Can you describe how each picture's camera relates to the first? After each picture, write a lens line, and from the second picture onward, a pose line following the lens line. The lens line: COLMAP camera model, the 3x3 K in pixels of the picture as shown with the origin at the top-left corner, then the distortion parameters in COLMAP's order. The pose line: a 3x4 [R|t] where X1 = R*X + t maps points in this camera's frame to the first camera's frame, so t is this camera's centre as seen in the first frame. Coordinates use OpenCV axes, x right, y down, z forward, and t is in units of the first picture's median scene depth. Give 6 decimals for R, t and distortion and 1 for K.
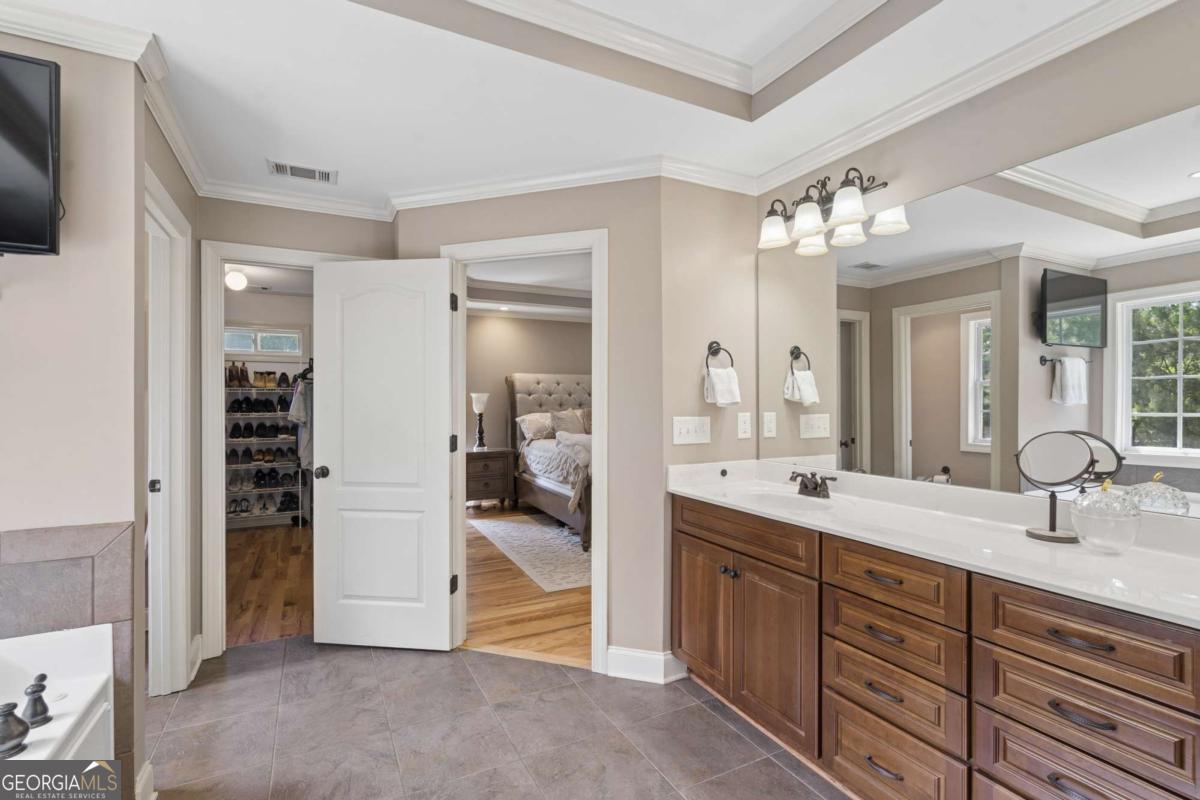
lens RADIAL K [[549.3, 0, 601.8], [0, 549.3, 399.8], [0, 0, 1]] dist [-0.003578, -0.000599]
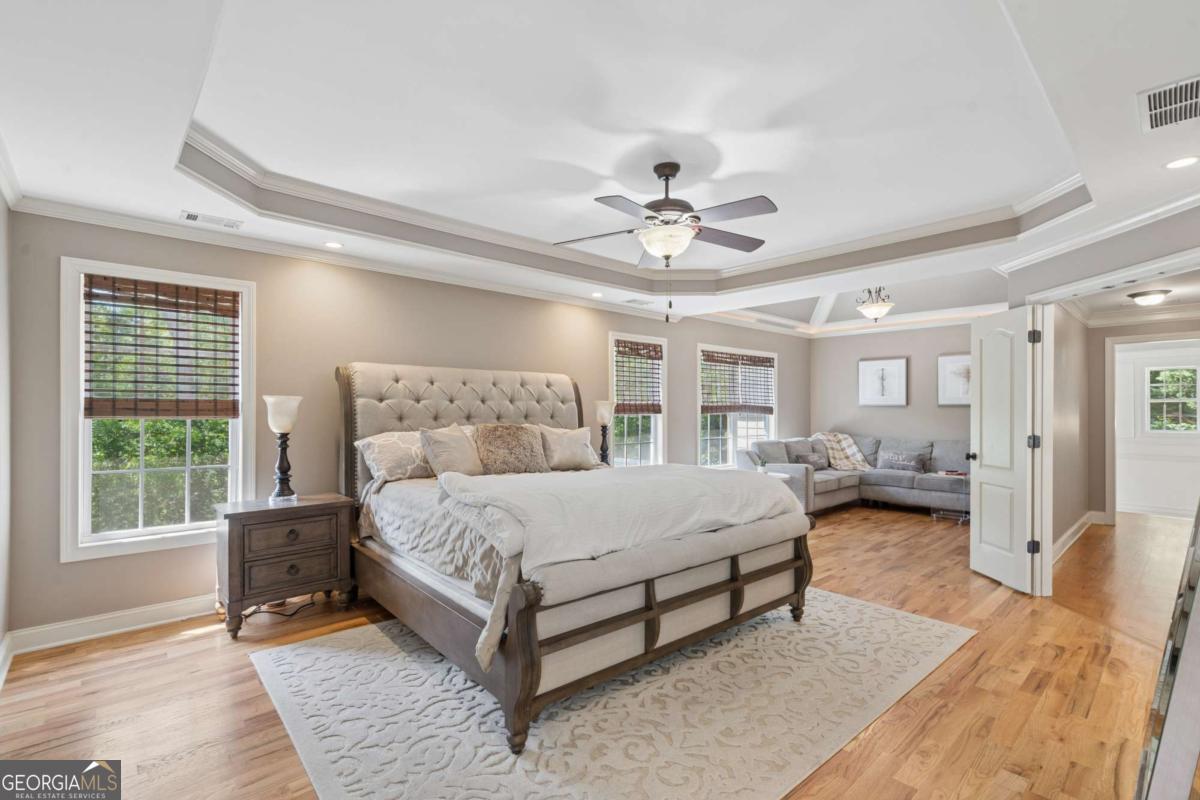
lens RADIAL K [[549.3, 0, 596.9], [0, 549.3, 405.8], [0, 0, 1]] dist [-0.003578, -0.000599]
pose [[0.968476, 0.007340, 0.248998, -0.058554], [-0.005829, 0.999960, -0.006803, -0.000539], [-0.249037, 0.005137, 0.968480, 0.407080]]
